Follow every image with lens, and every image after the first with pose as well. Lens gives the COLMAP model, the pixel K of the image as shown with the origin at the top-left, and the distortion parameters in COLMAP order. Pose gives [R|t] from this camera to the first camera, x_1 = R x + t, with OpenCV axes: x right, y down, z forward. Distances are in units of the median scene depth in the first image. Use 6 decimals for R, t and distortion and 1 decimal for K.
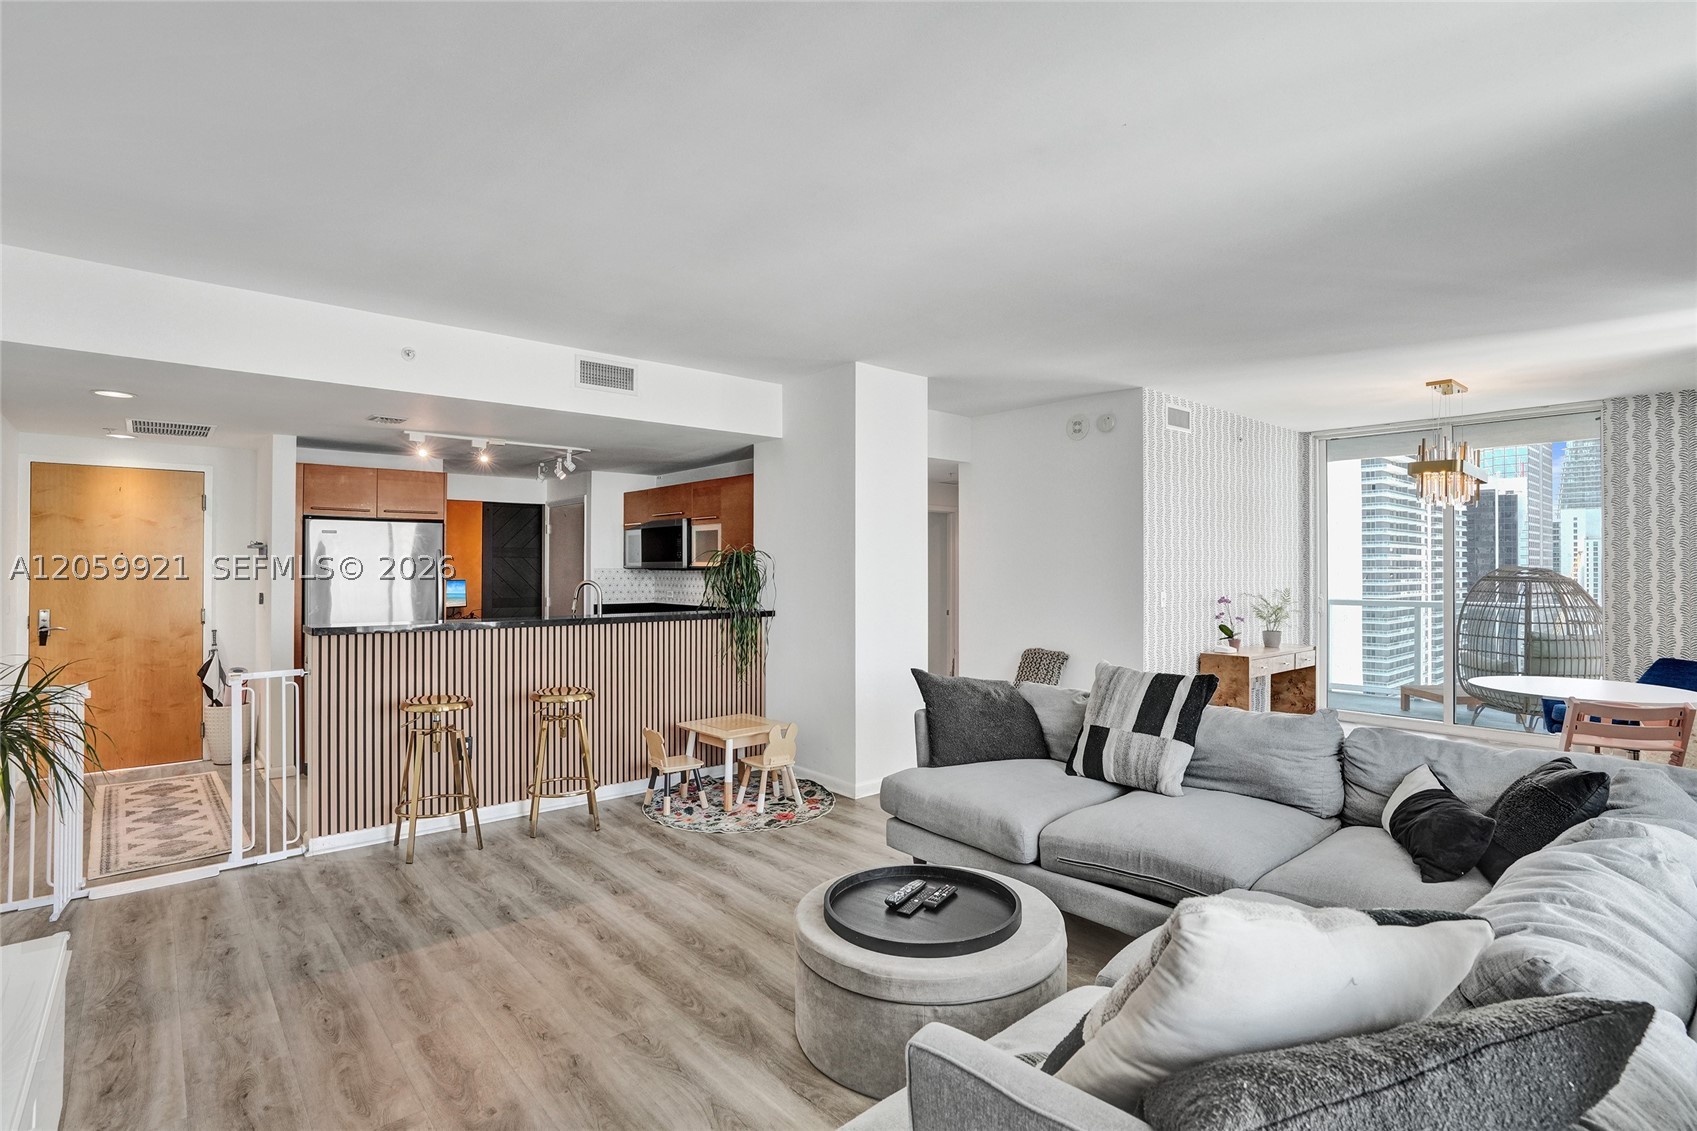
lens RADIAL K [[813.0, 0, 854.7], [0, 813.0, 565.0], [0, 0, 1]] dist [-0.075007, 0.028437]
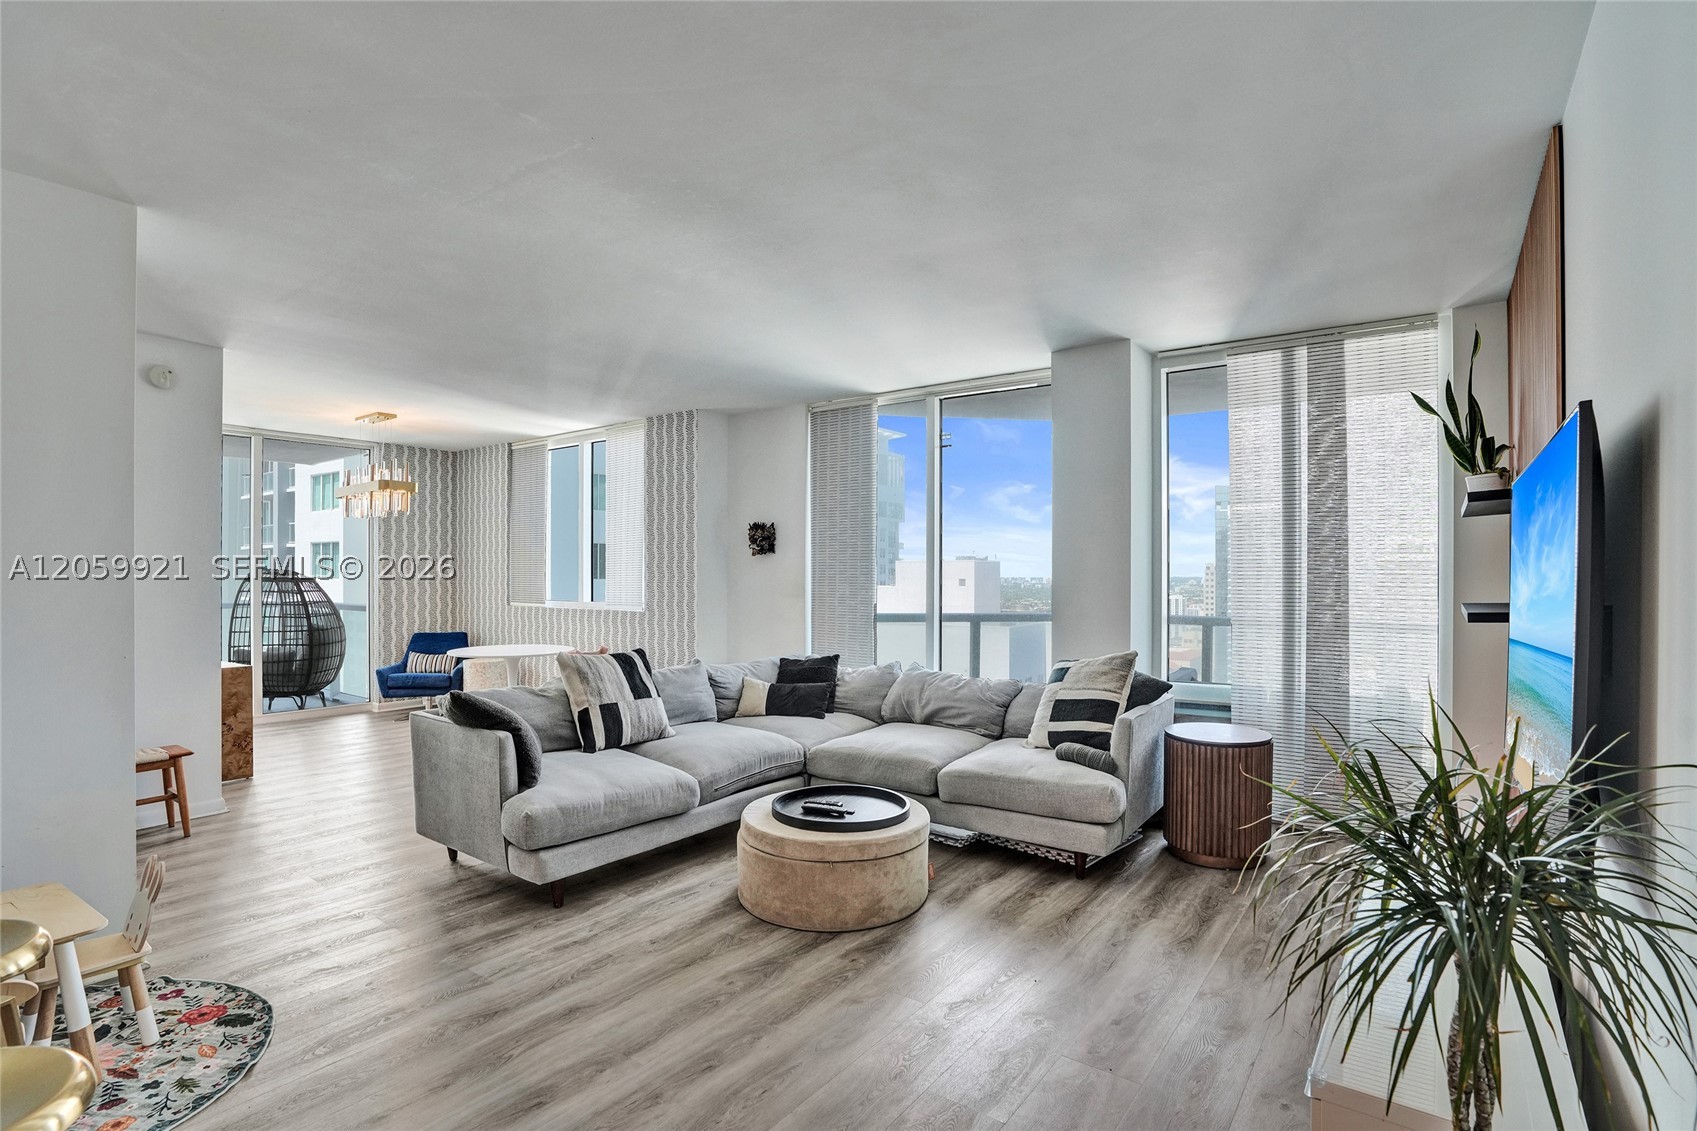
lens RADIAL K [[827.7, 0, 882.9], [0, 827.7, 575.1], [0, 0, 1]] dist [-0.070164, 0.025186]
pose [[-0.237837, -0.001876, 0.971303, -0.747807], [-0.007340, 0.999973, 0.000134, 0.009670], [-0.971277, -0.007098, -0.237845, 0.711374]]
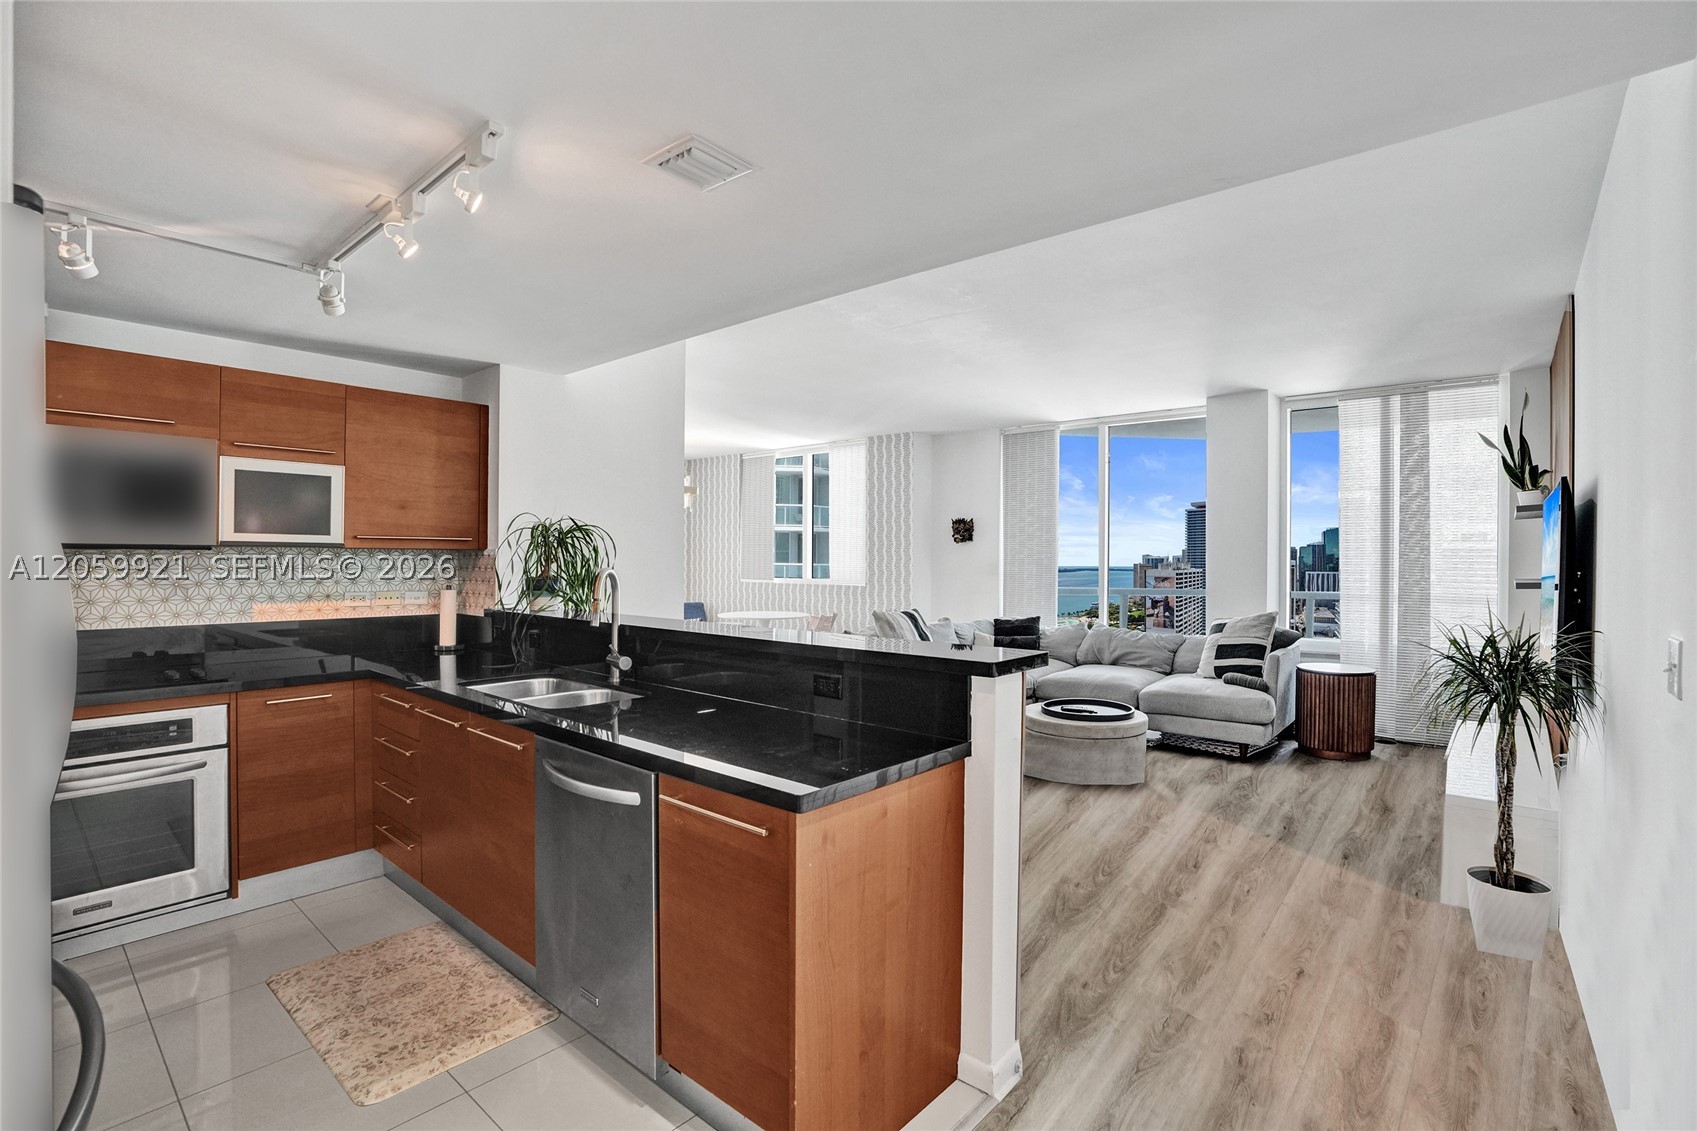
lens RADIAL K [[813.0, 0, 854.7], [0, 813.0, 565.0], [0, 0, 1]] dist [-0.075007, 0.028437]
pose [[-0.150292, -0.009106, 0.988600, -1.084054], [-0.010363, 0.999917, 0.007635, 0.015323], [-0.988587, -0.009097, -0.150374, 1.076429]]
